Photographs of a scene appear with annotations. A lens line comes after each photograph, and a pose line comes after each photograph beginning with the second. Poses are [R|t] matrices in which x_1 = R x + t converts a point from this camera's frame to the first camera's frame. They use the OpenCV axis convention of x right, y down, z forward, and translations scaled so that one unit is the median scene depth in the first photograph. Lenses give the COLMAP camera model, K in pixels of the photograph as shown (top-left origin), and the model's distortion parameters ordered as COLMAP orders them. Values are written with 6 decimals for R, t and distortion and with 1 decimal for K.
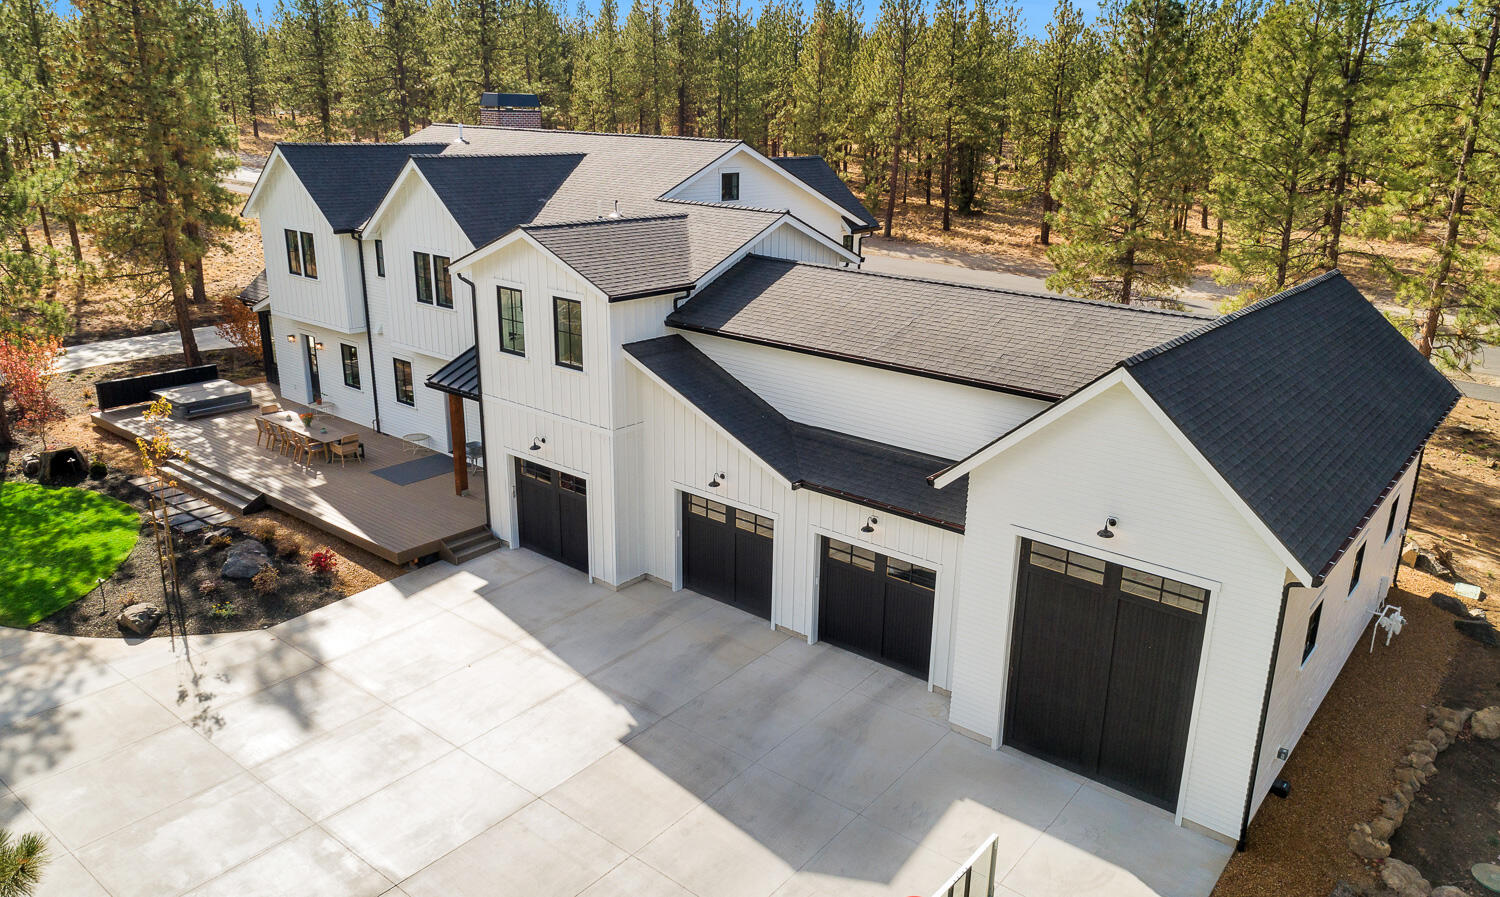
lens RADIAL K [[1050.1, 0, 750.0], [0, 1050.1, 448.5], [0, 0, 1]] dist [0.001047, 0.000186]
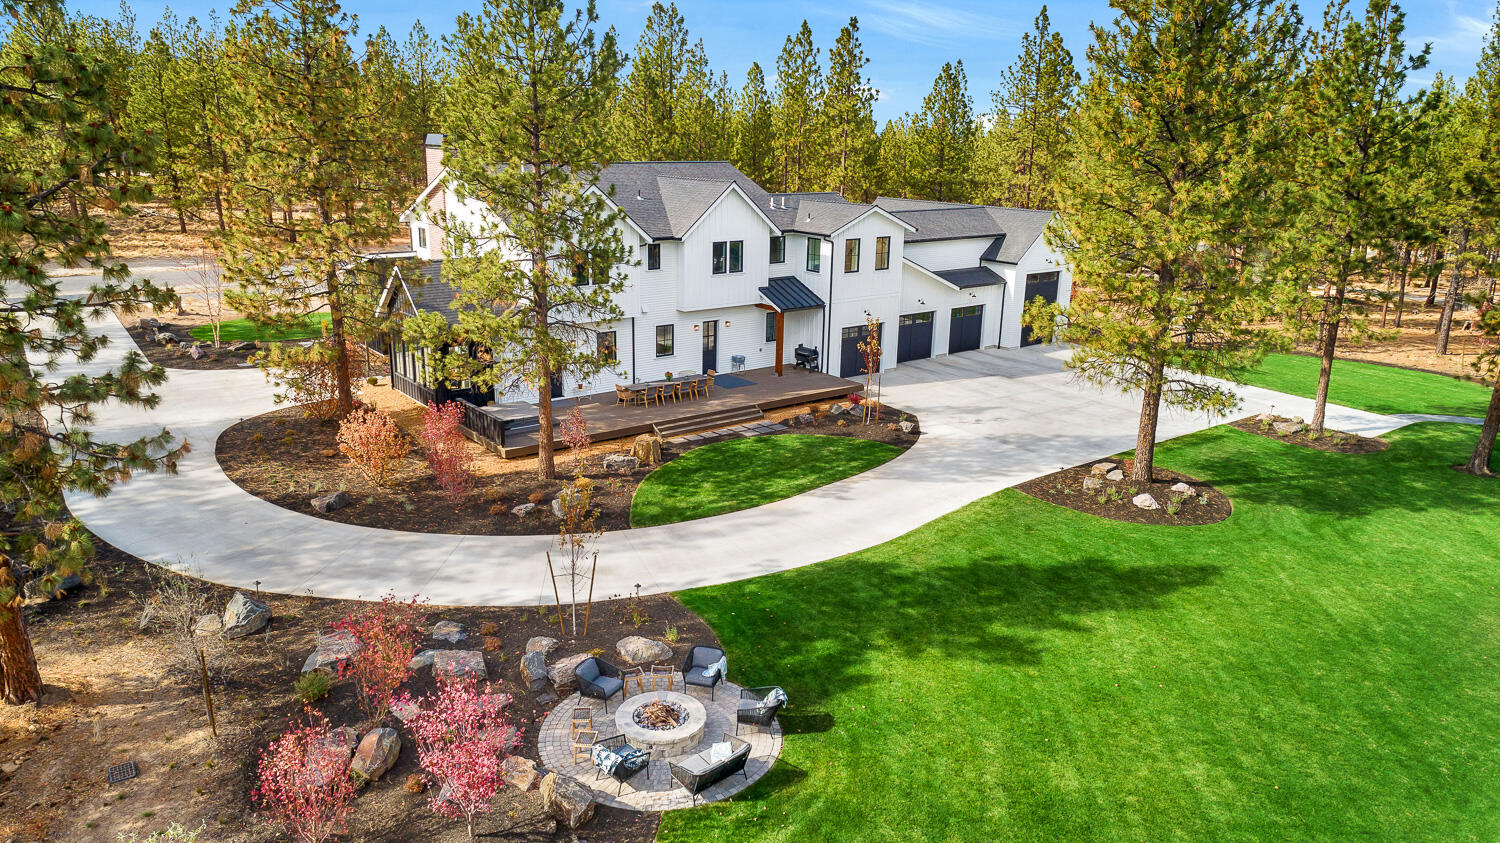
lens RADIAL K [[1046.7, 0, 727.1], [0, 1046.7, 421.4], [0, 0, 1]] dist [0.029075, 0.000705]
pose [[0.261345, -0.276437, 0.924814, -2.438714], [0.299694, 0.934000, 0.194492, -0.311257], [-0.917541, 0.226332, 0.326943, 0.701422]]
